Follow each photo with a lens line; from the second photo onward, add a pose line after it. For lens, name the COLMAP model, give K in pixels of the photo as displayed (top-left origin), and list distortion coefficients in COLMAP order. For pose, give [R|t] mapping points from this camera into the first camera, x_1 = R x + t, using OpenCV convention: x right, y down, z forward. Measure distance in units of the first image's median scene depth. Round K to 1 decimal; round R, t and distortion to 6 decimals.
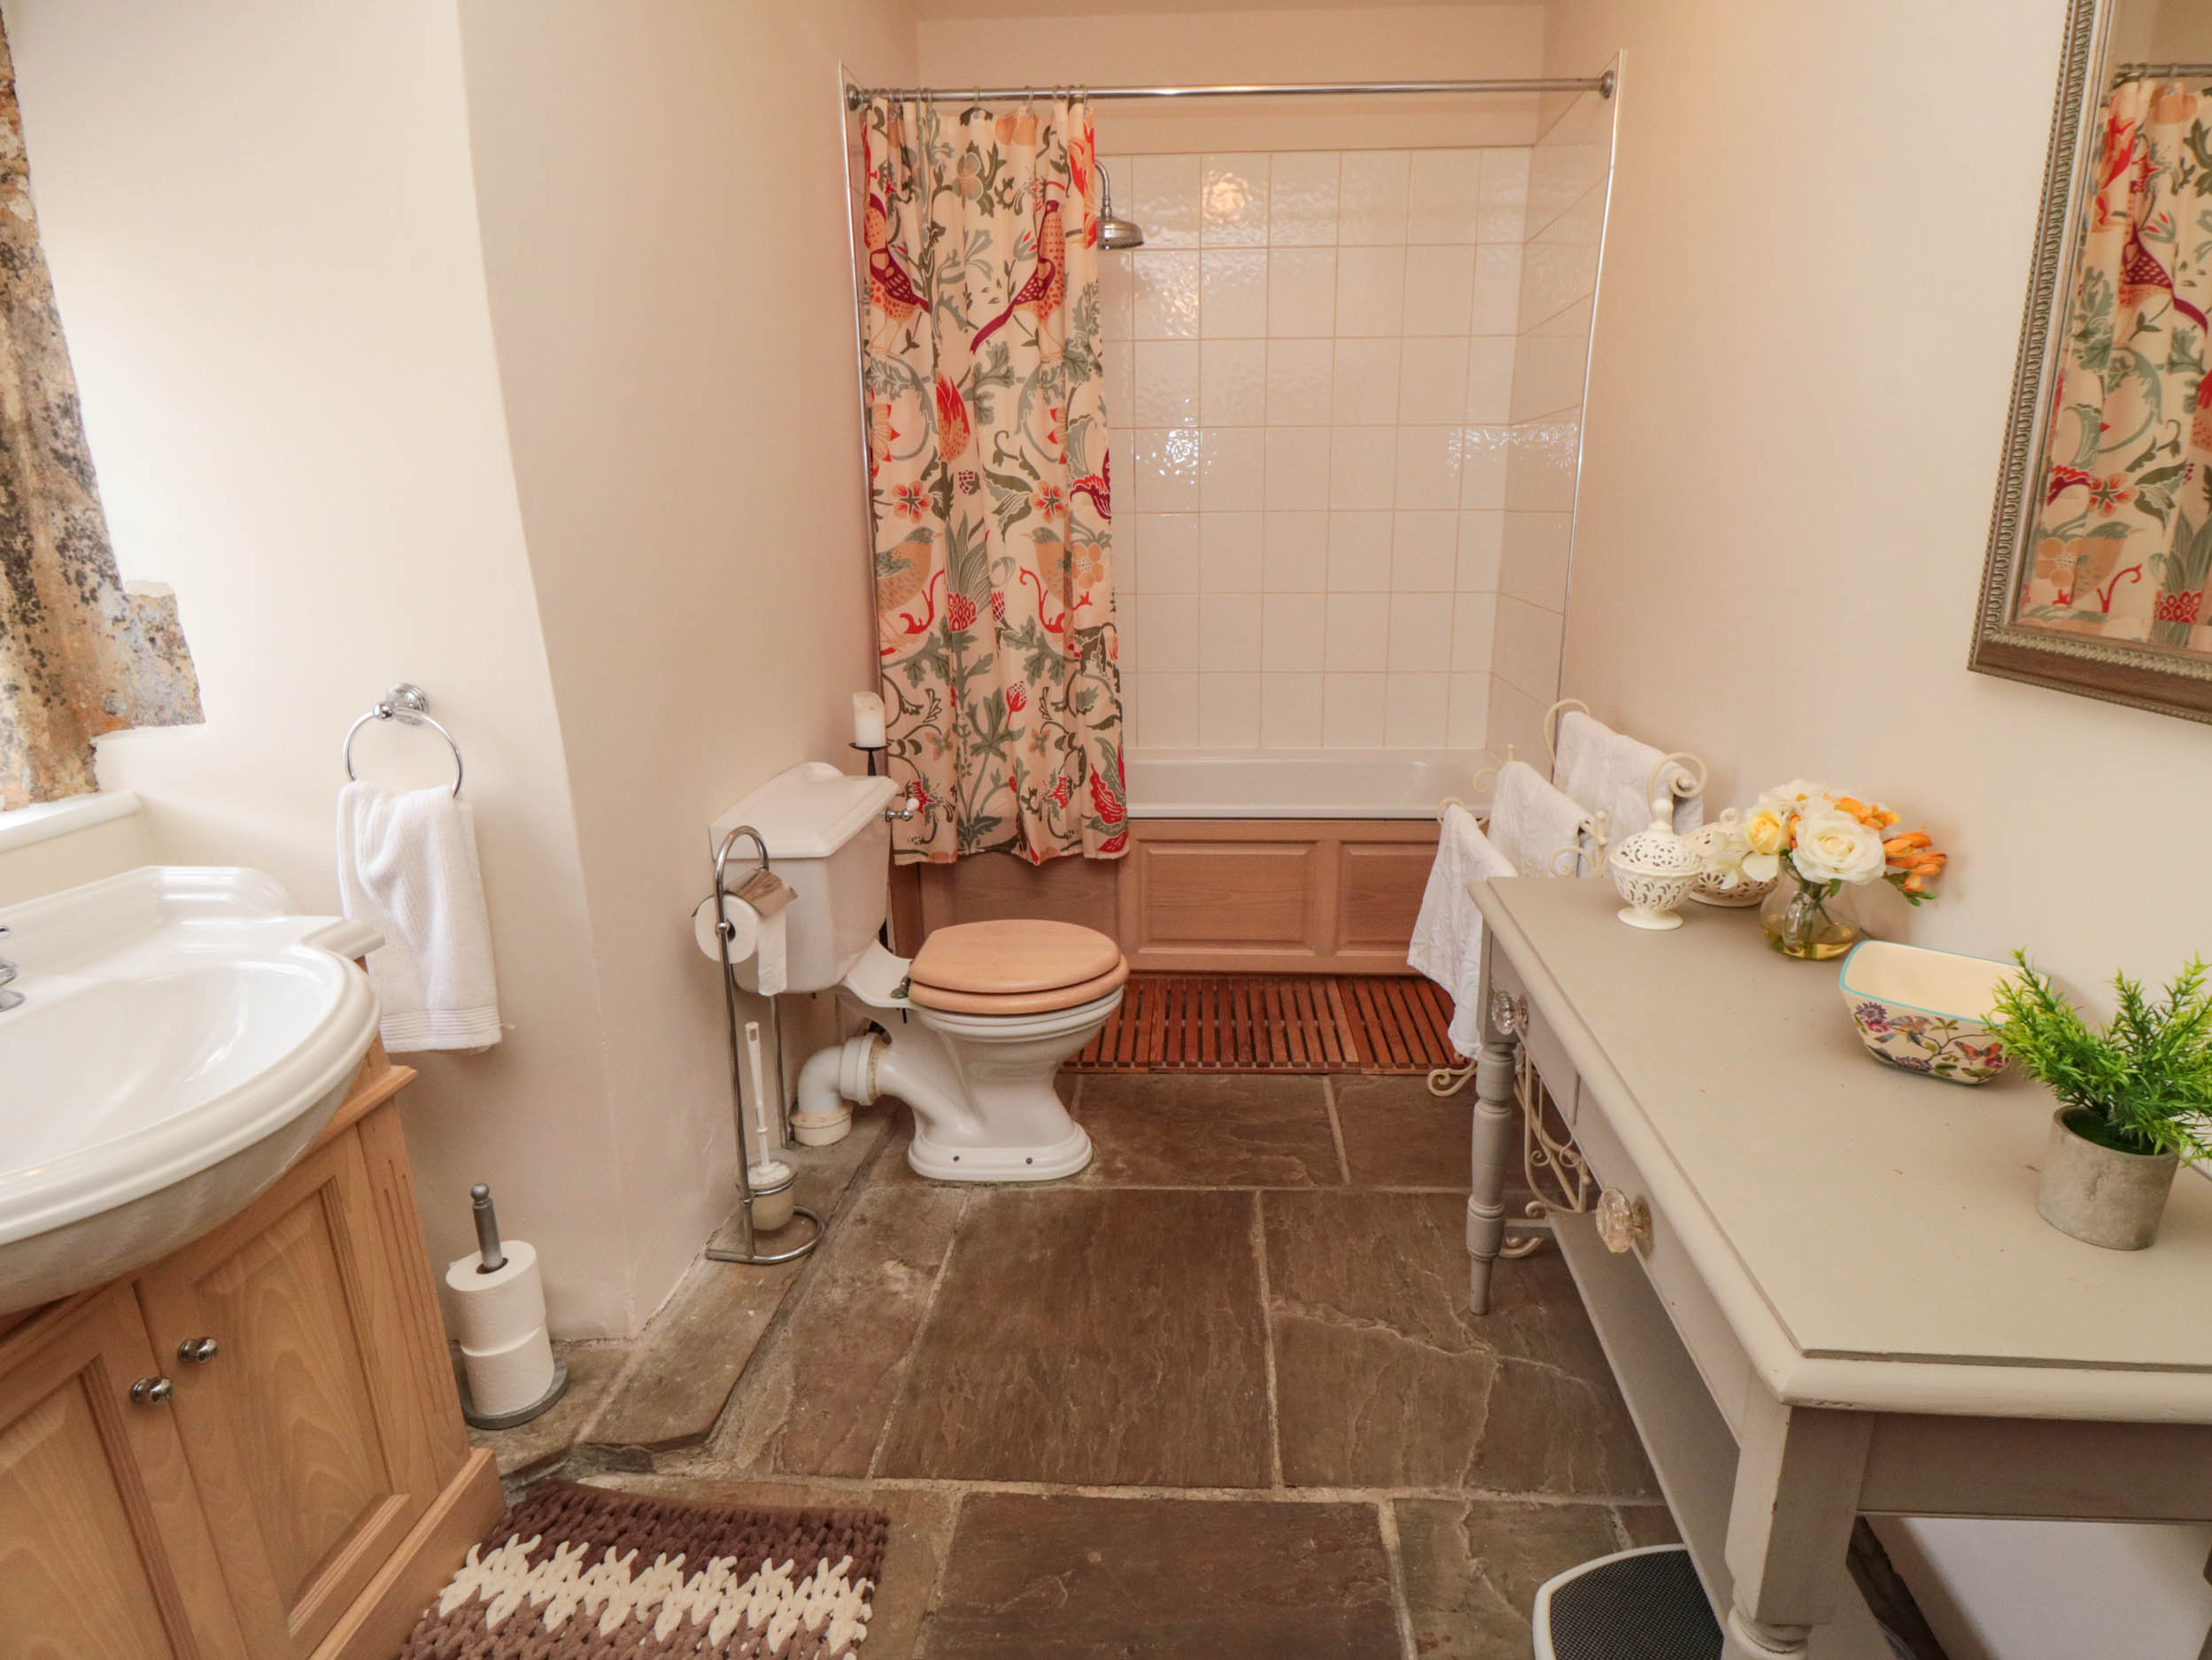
lens RADIAL K [[1153.8, 0, 1124.6], [0, 1153.8, 820.4], [0, 0, 1]] dist [0.001405, -0.013713]
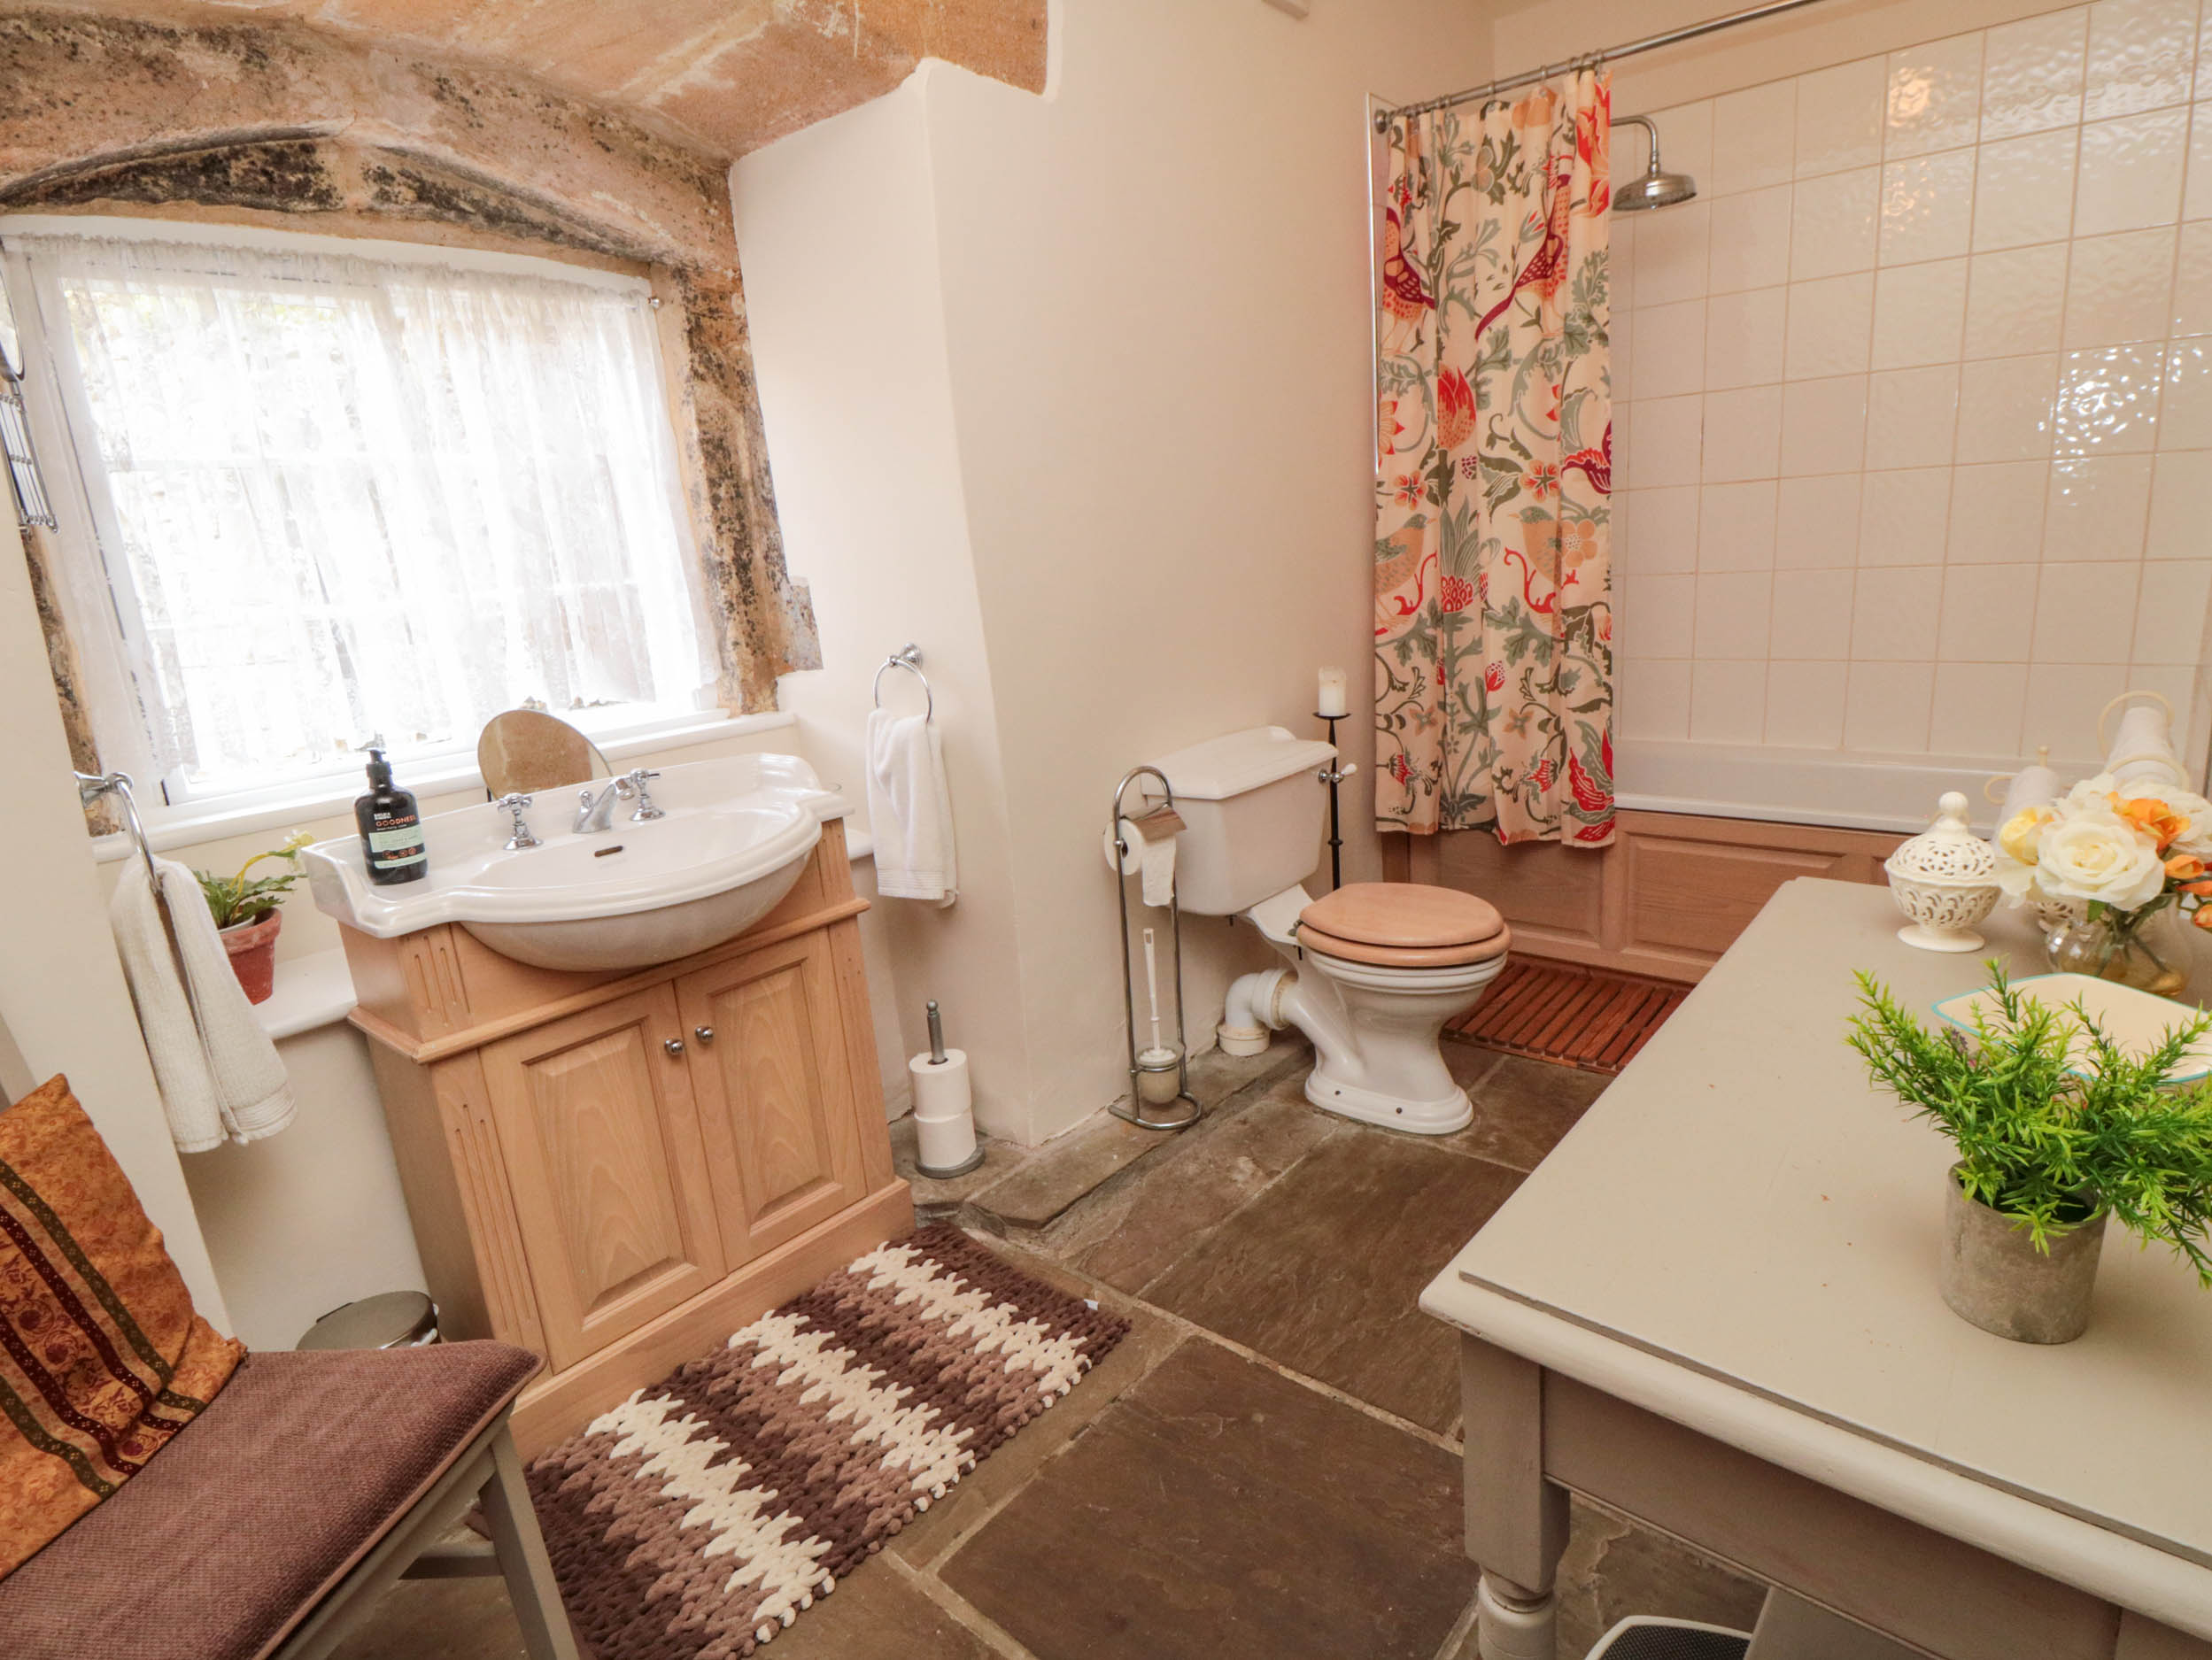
lens RADIAL K [[1153.8, 0, 1143.5], [0, 1153.8, 830.3], [0, 0, 1]] dist [0.001405, -0.013713]
pose [[0.805300, 0.099095, -0.584527, 0.319372], [-0.094063, 0.994800, 0.039058, 0.020340], [0.585358, 0.023529, 0.810433, 0.000600]]
